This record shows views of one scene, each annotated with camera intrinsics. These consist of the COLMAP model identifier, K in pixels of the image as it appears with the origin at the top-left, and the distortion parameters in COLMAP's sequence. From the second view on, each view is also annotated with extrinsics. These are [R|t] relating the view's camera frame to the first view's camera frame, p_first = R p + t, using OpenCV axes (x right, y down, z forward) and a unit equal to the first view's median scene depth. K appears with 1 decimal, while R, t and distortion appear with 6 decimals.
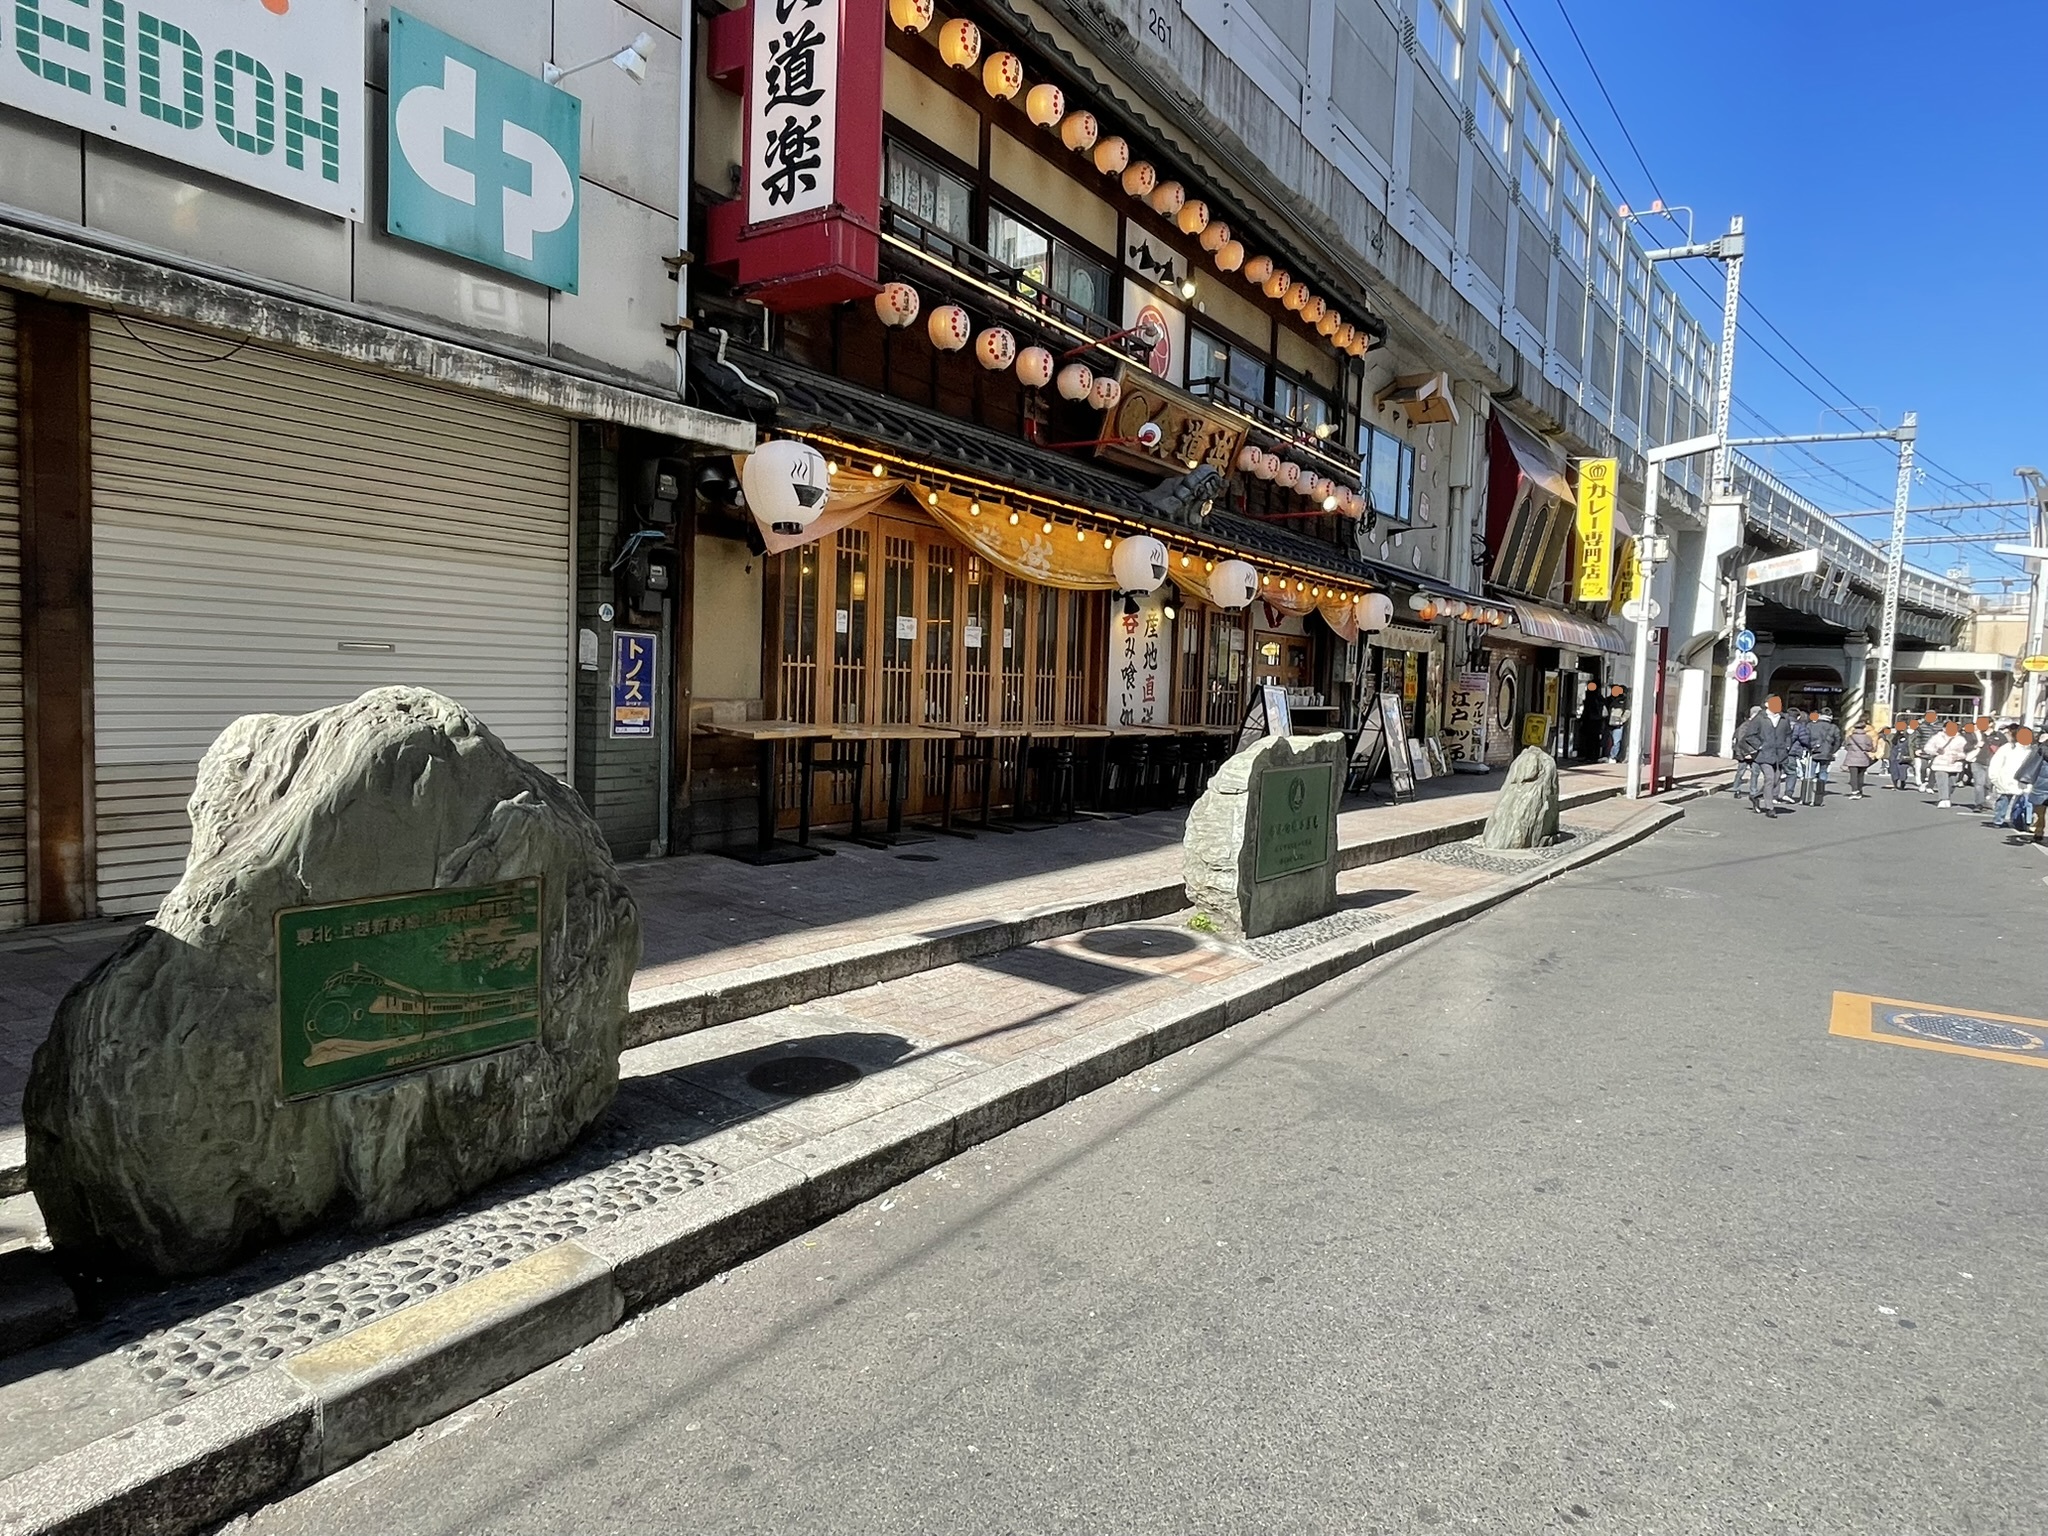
lens RADIAL K [[1208.1, 0, 1029.1], [0, 1208.1, 757.4], [0, 0, 1]] dist [-0.002771, -0.002658]
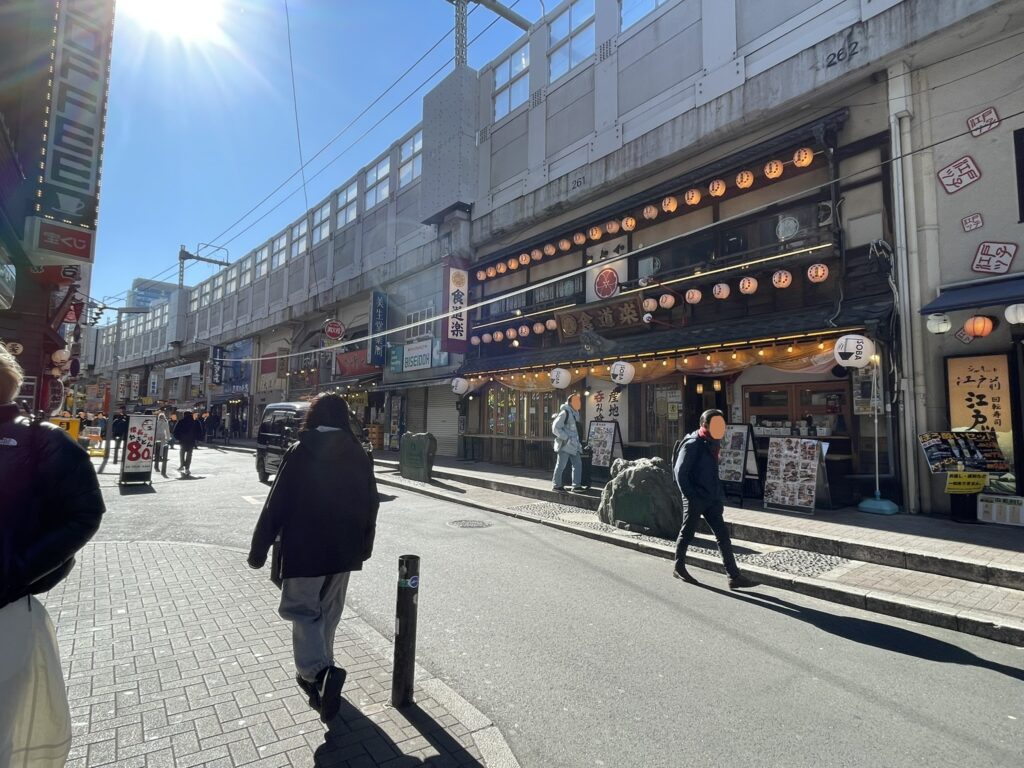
lens RADIAL K [[529.2, 0, 510.3], [0, 529.2, 383.6], [0, 0, 1]] dist [-0.014550, -0.000485]
pose [[-0.304447, -0.117301, -0.945279, 2.240444], [-0.084576, 0.991798, -0.095834, -0.043957], [0.948767, 0.050772, -0.311871, 2.265764]]
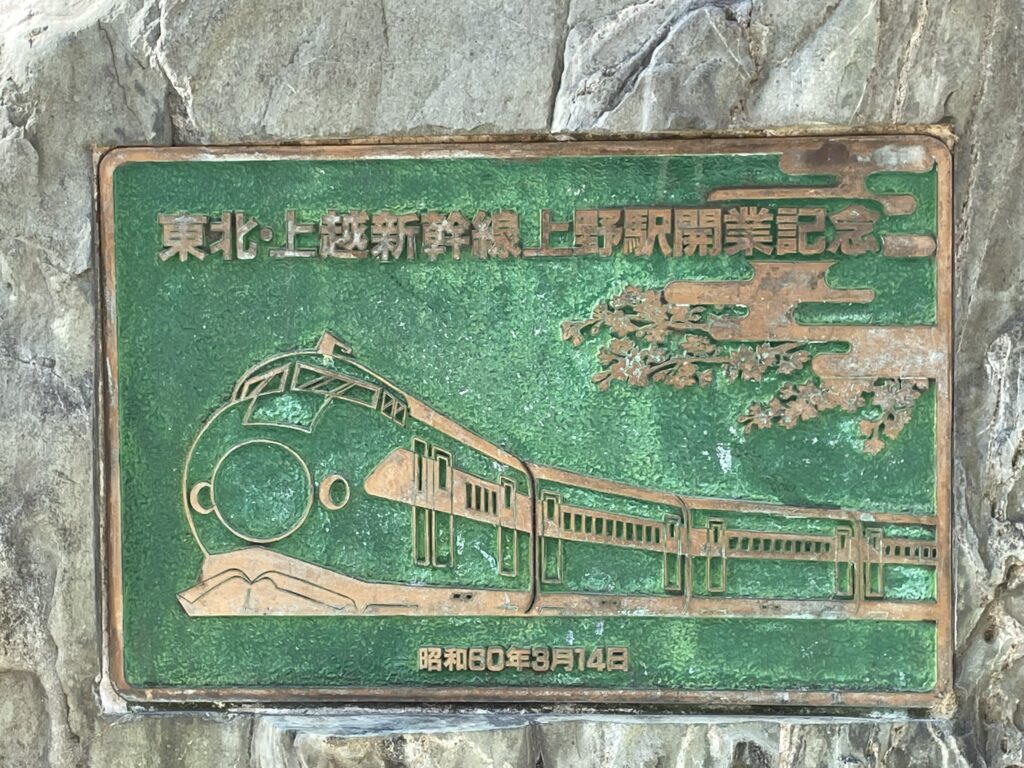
lens RADIAL K [[2042.7, 0, 513.4], [0, 2042.7, 379.8], [0, 0, 1]] dist [0.098748, 0.000000]
pose [[0.501510, 0.027281, -0.864722, -0.039332], [-0.024478, 0.999550, 0.017338, 0.162937], [0.864806, 0.012471, 0.501952, 0.723644]]
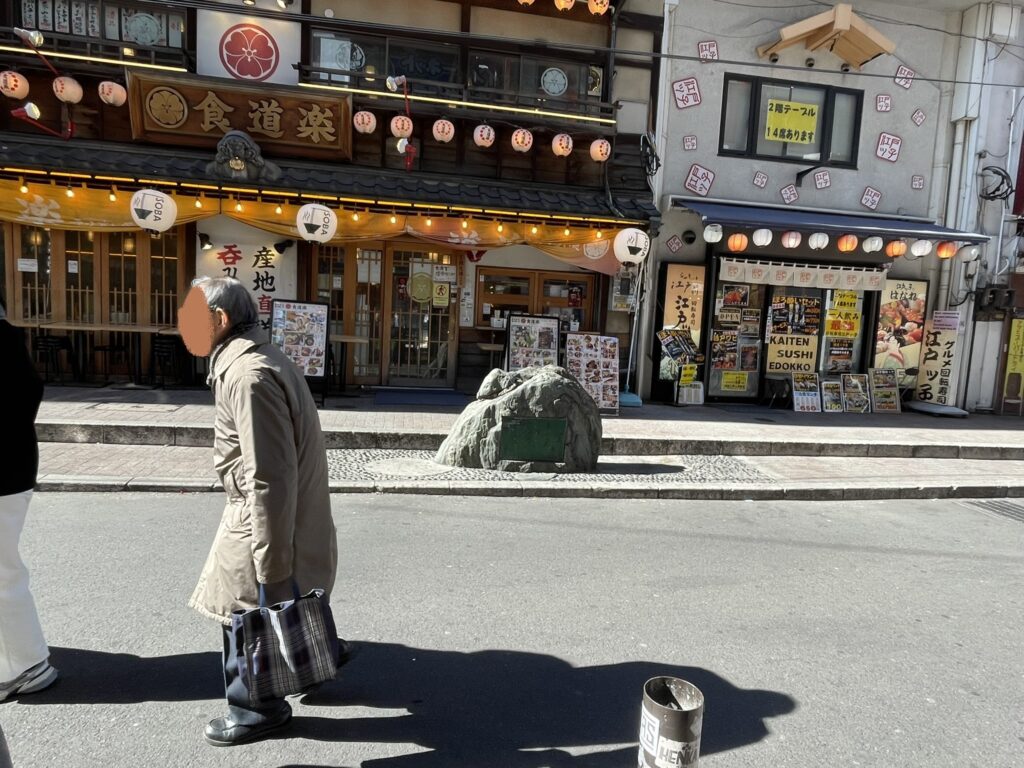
lens RADIAL K [[604.0, 0, 513.7], [0, 604.0, 380.3], [0, 0, 1]] dist [-0.002771, -0.002658]
pose [[0.708912, 0.067258, -0.702082, 1.603768], [-0.066688, 0.997375, 0.028209, -0.019225], [0.702137, 0.026823, 0.711537, 1.433456]]
